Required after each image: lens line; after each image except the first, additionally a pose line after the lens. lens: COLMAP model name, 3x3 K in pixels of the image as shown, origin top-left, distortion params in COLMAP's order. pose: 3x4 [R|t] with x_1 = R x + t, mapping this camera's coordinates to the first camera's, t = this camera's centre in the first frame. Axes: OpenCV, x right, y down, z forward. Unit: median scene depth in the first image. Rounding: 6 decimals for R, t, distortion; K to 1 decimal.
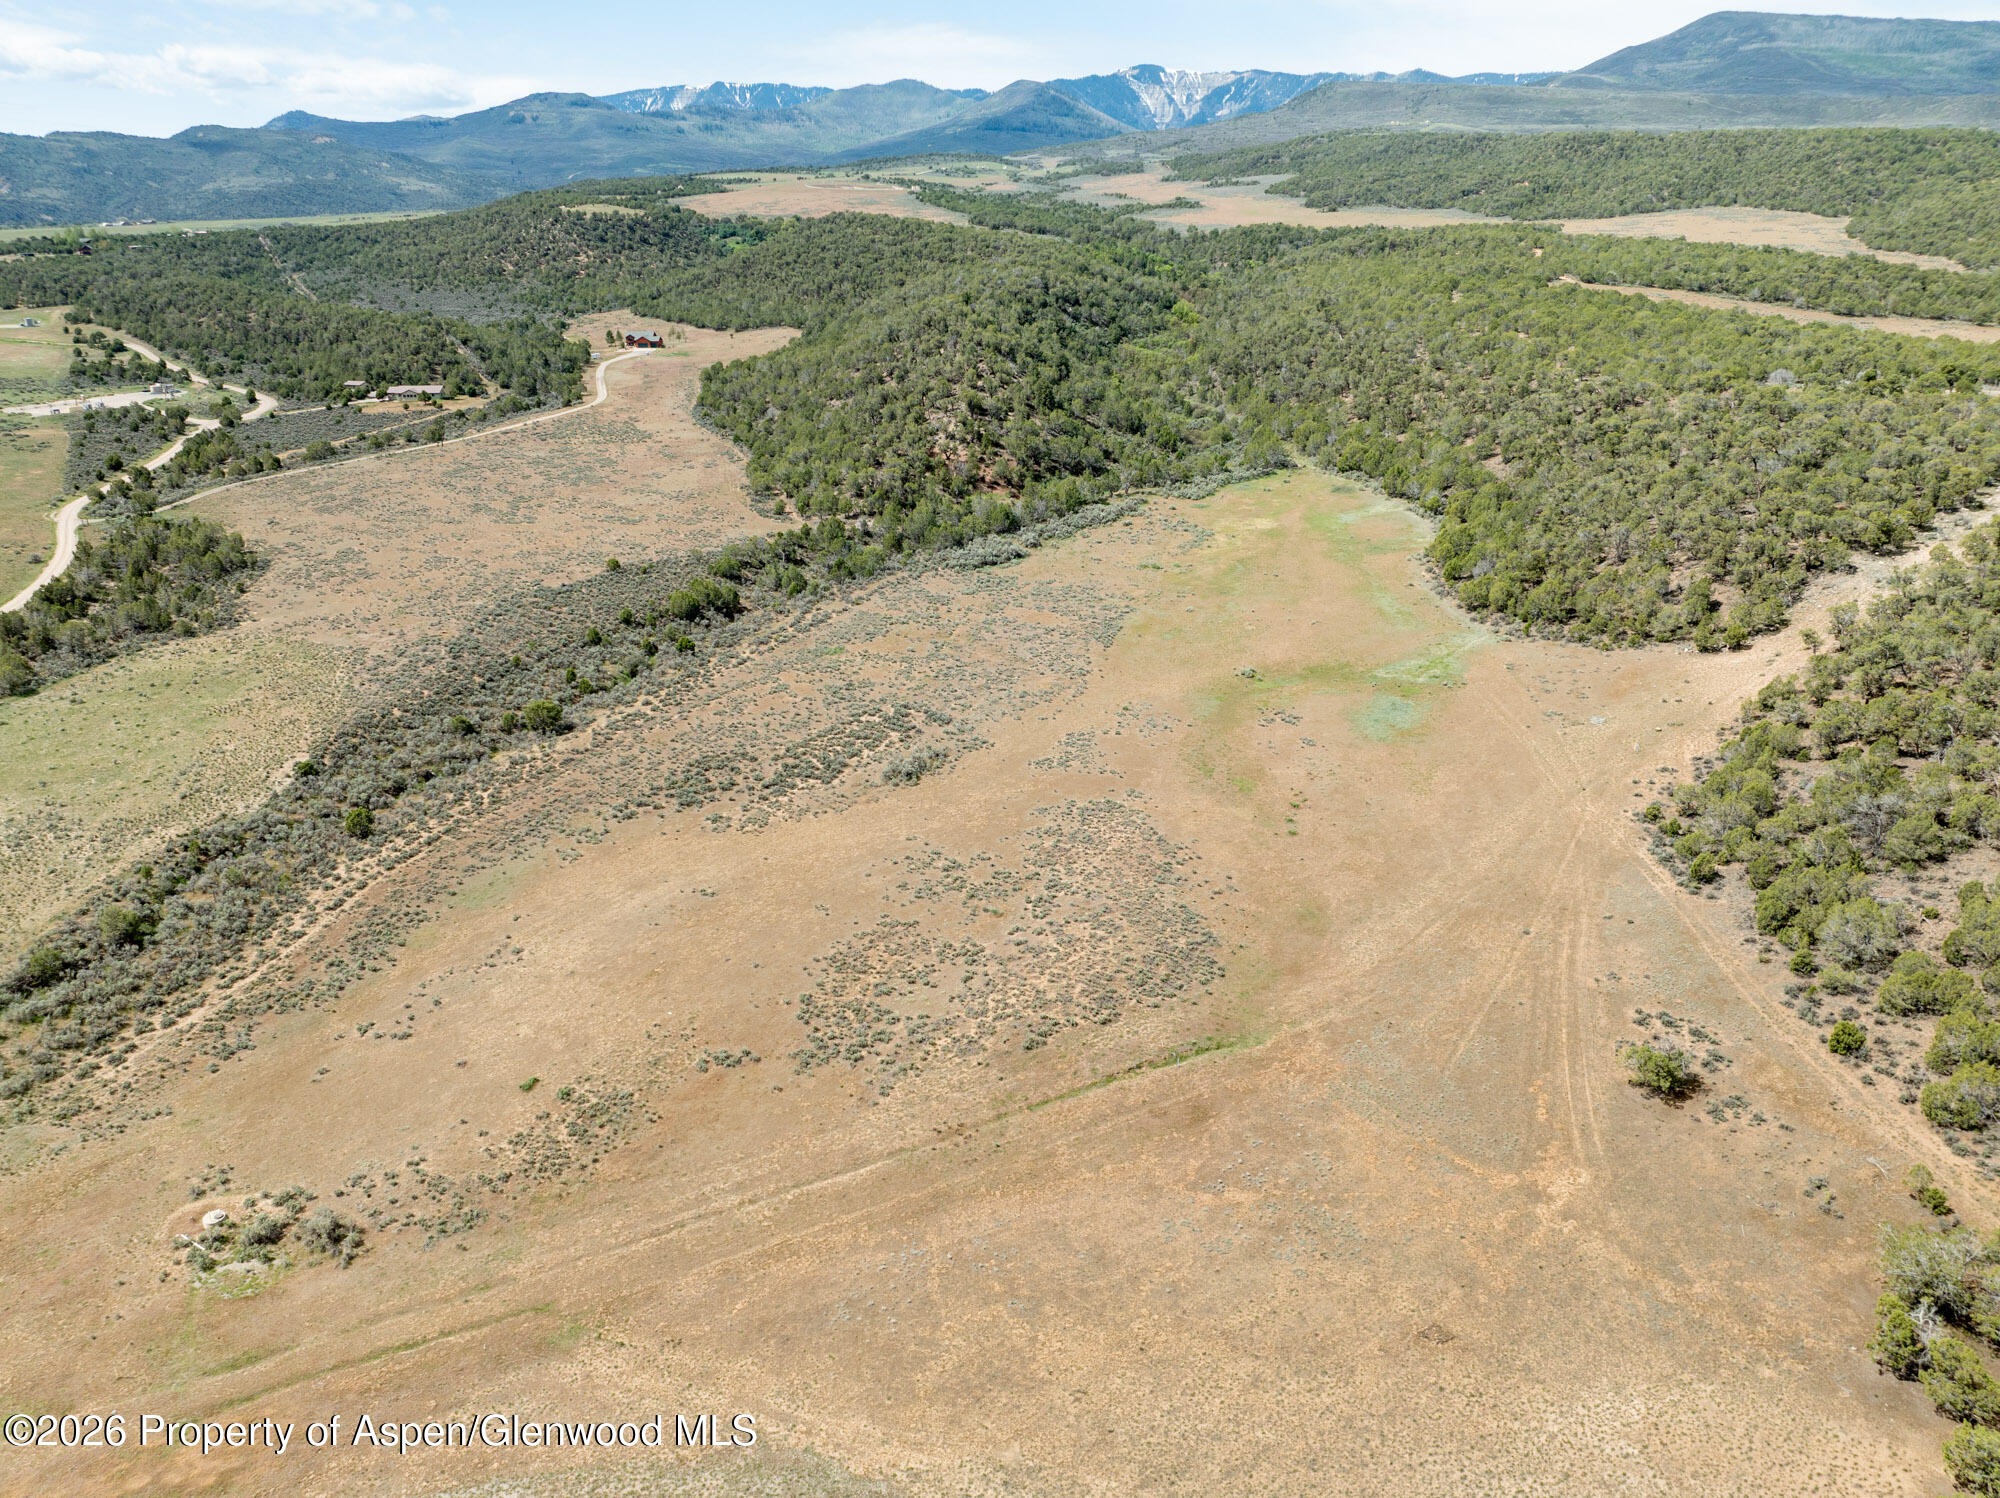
lens RADIAL K [[1410.9, 0, 1000.0], [0, 1410.9, 749.0], [0, 0, 1]] dist [-0.045704, 0.018036]
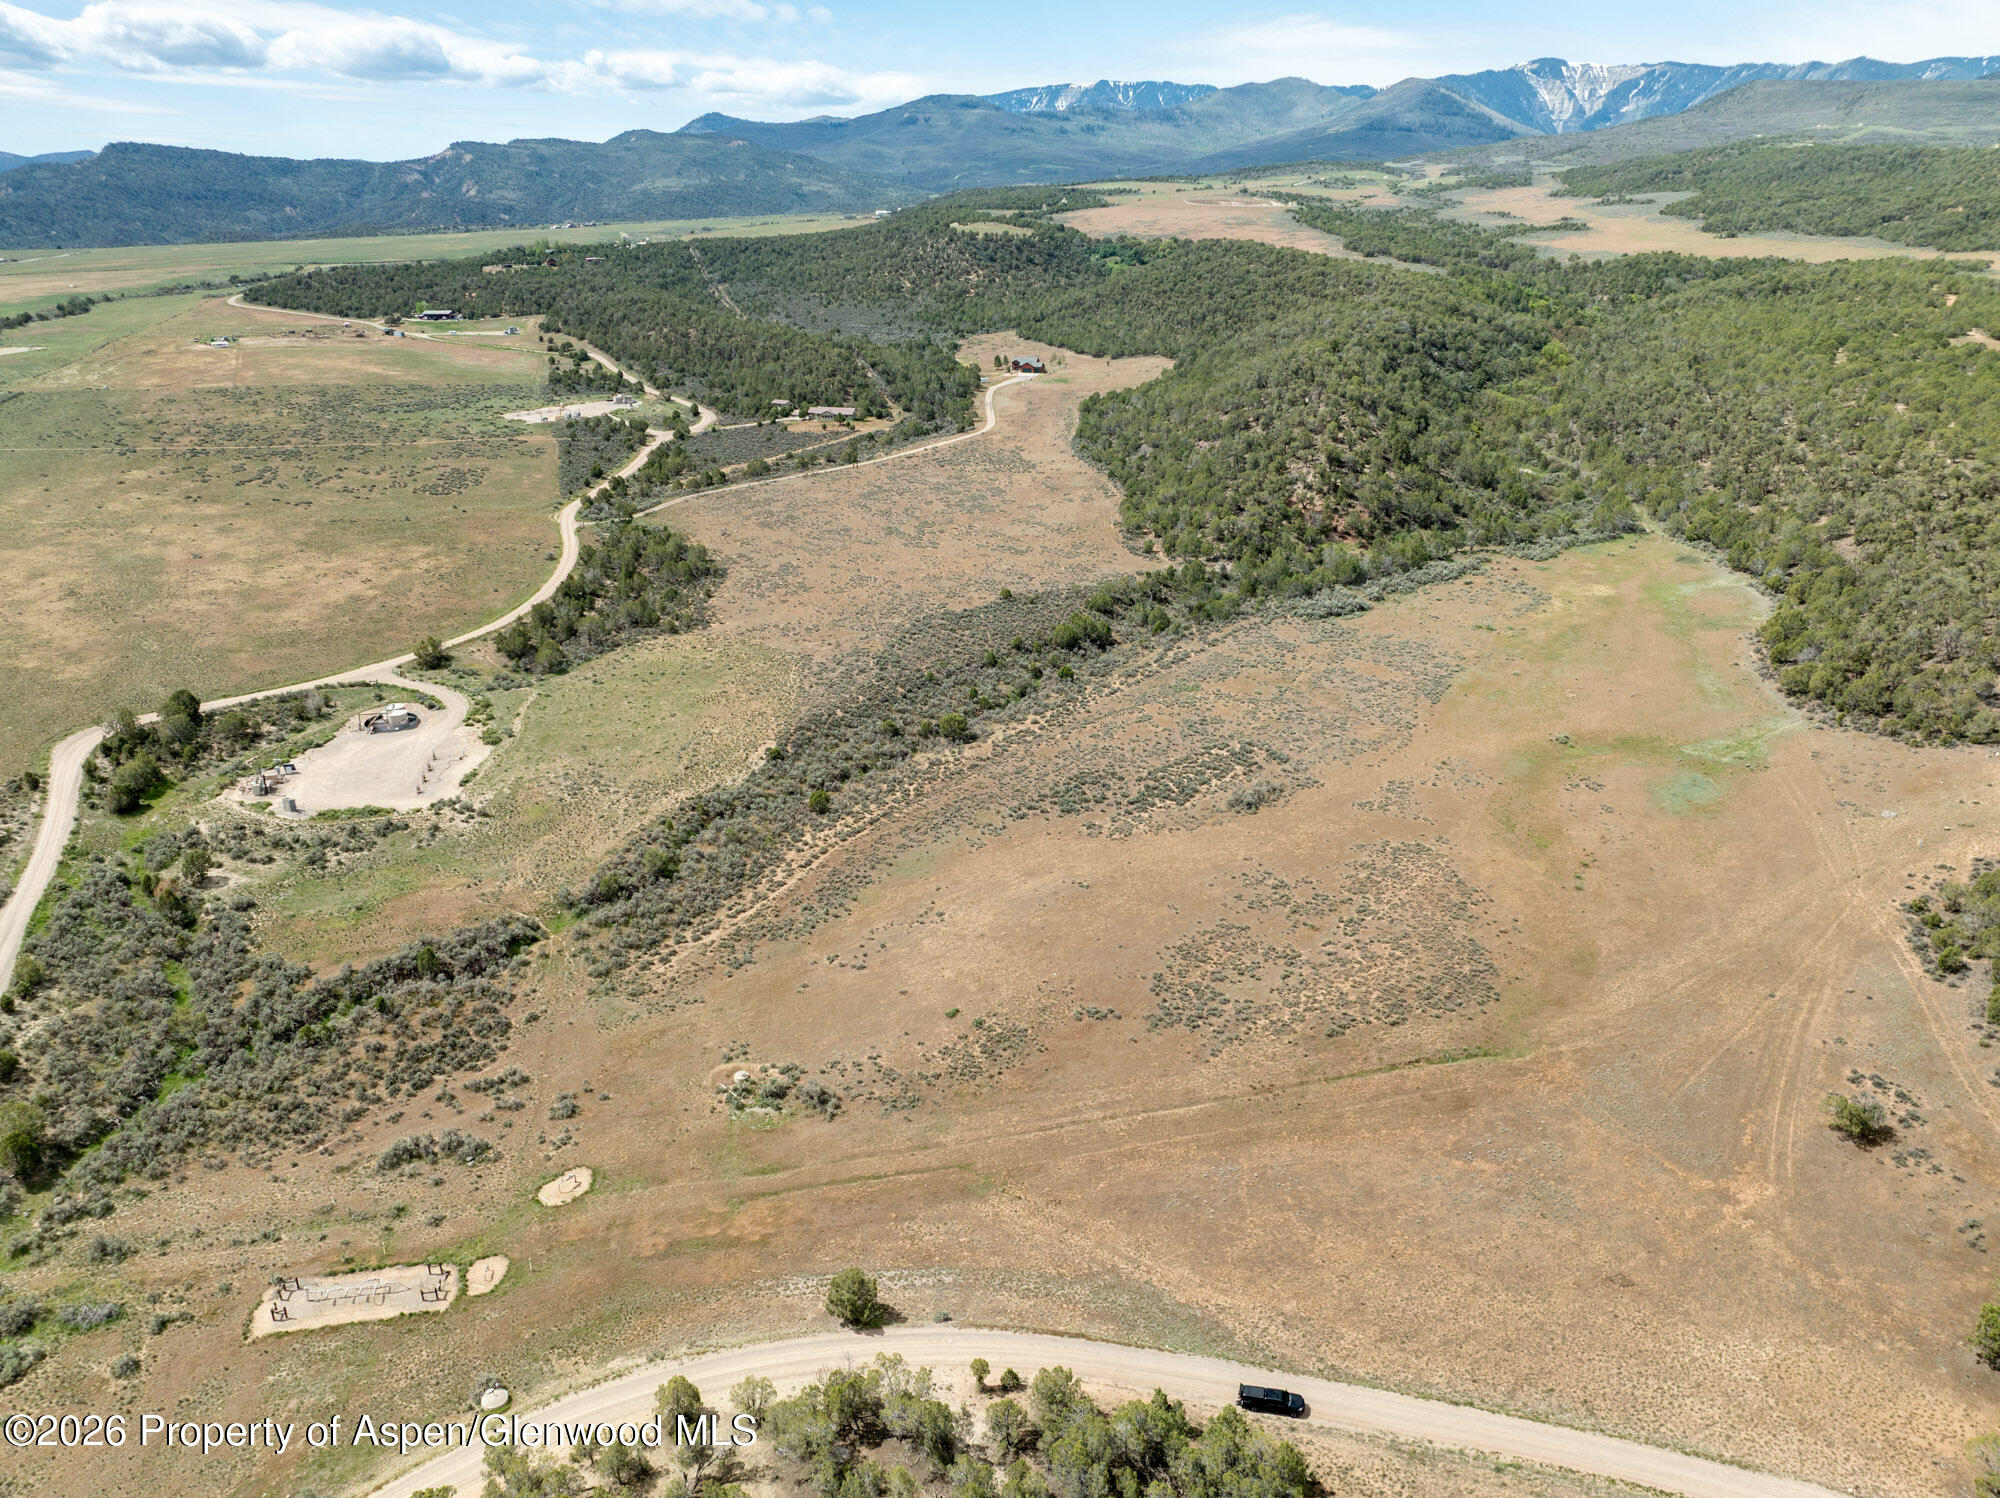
lens RADIAL K [[1415.4, 0, 1000.0], [0, 1415.4, 749.0], [0, 0, 1]] dist [-0.034997, -0.007792]
pose [[0.969890, 0.088090, -0.227054, -0.001814], [-0.087424, 0.996086, 0.013010, -0.028913], [0.227312, 0.007232, 0.973795, -0.248165]]
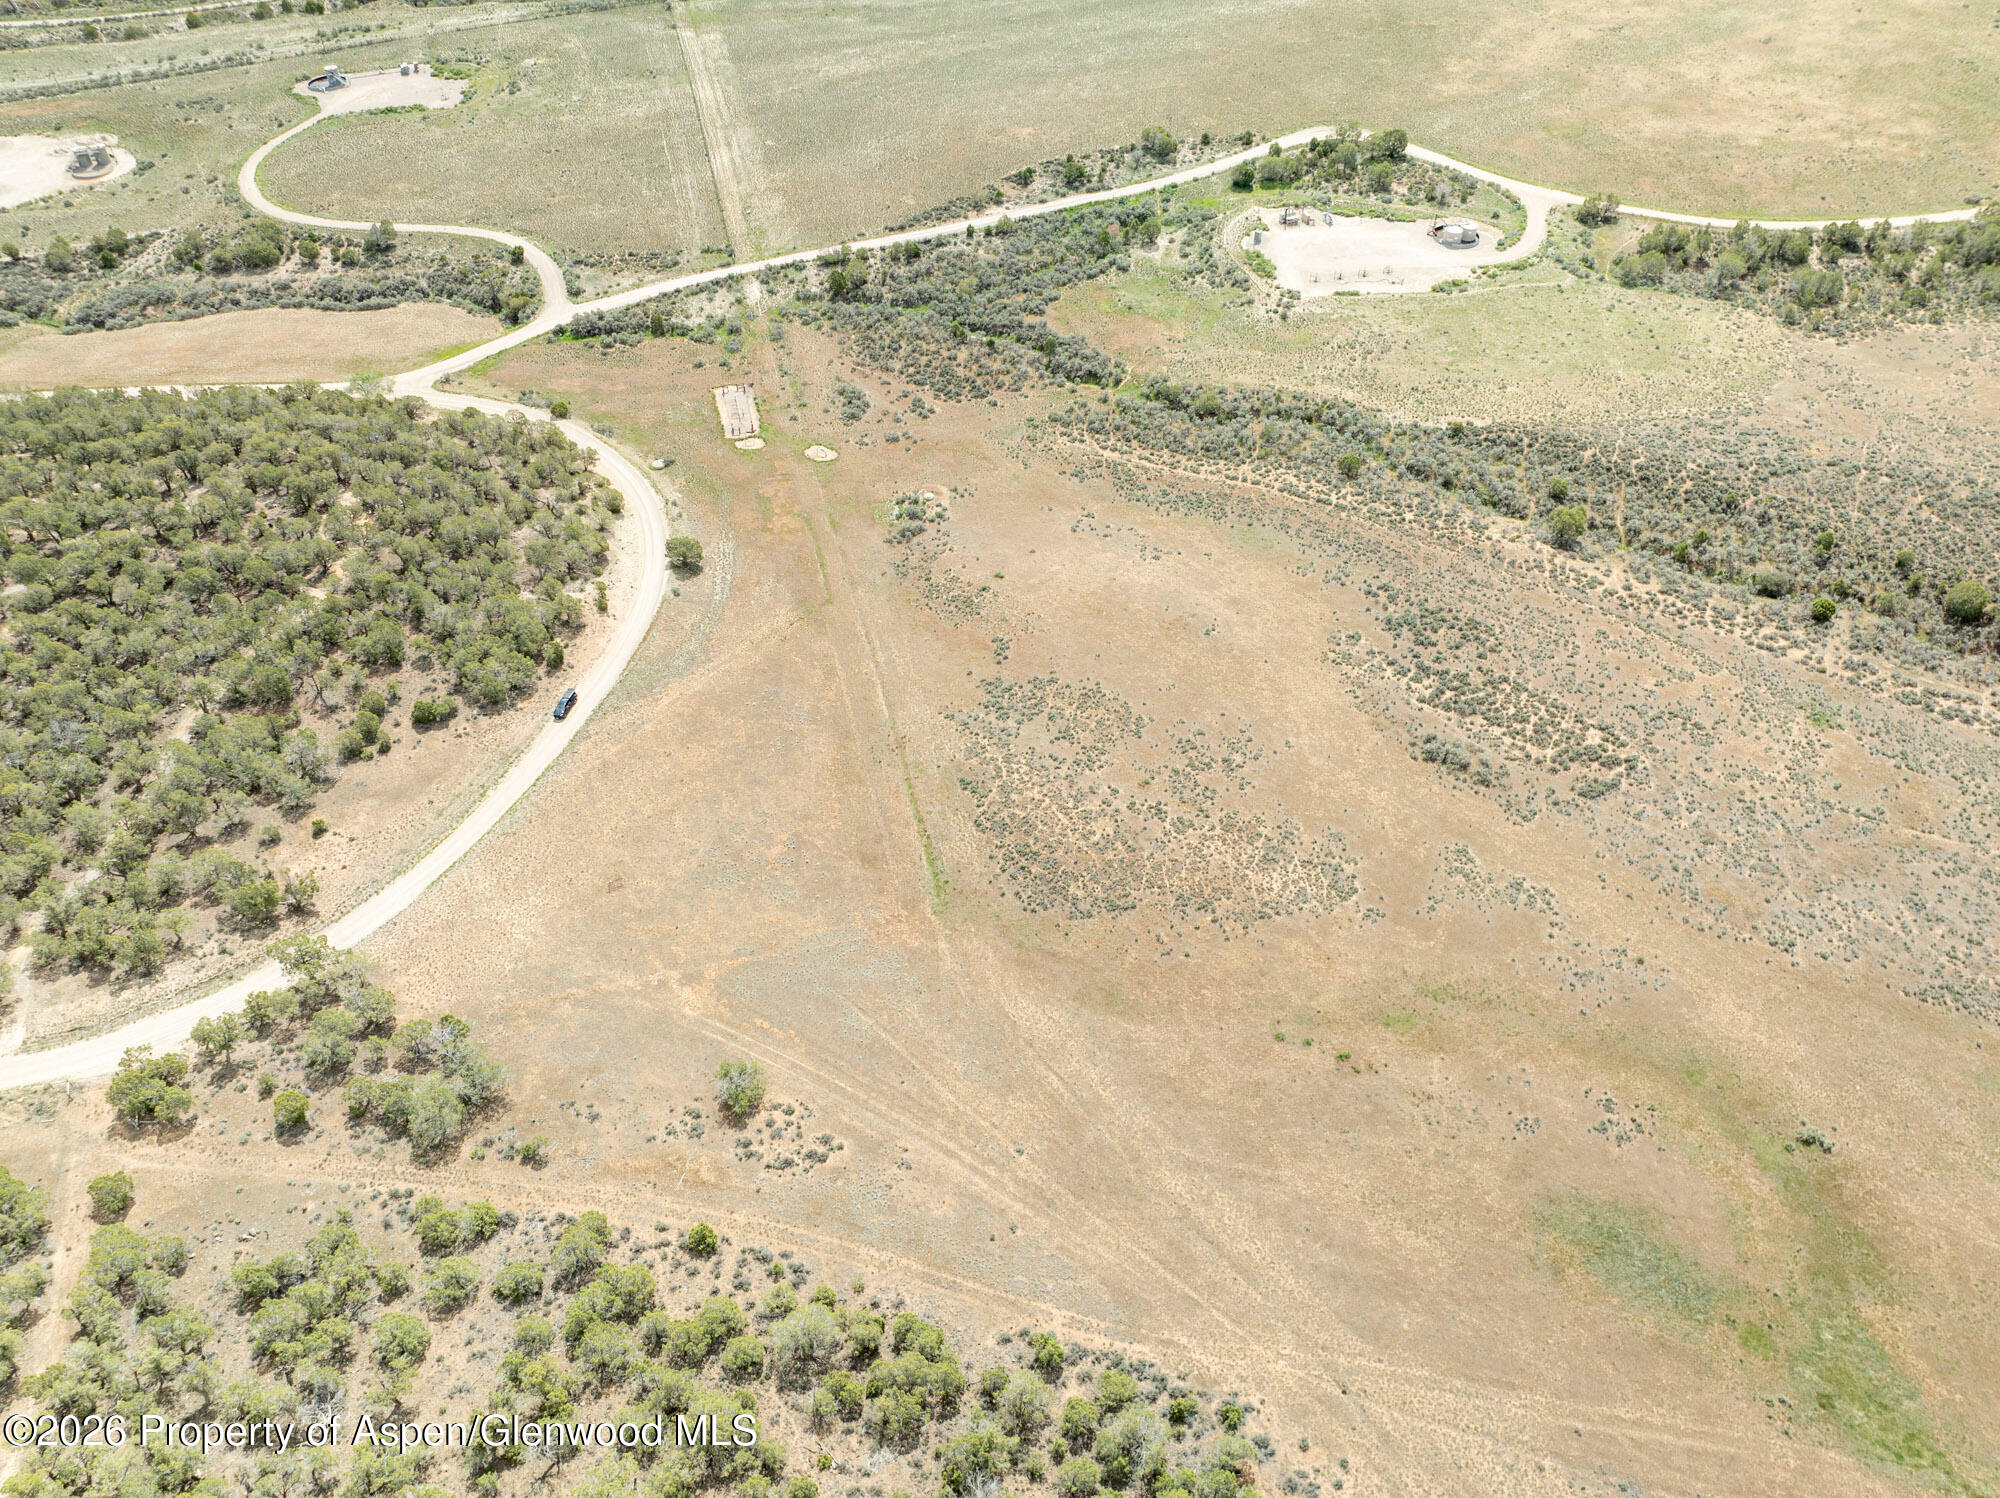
lens RADIAL K [[1396.5, 0, 998.5], [0, 1396.5, 766.3], [0, 0, 1]] dist [-0.010378, -0.045599]
pose [[-0.209732, 0.703783, -0.678750, 0.760011], [-0.338708, 0.598911, 0.725660, -0.661087], [0.917218, 0.382093, 0.112766, 0.680630]]
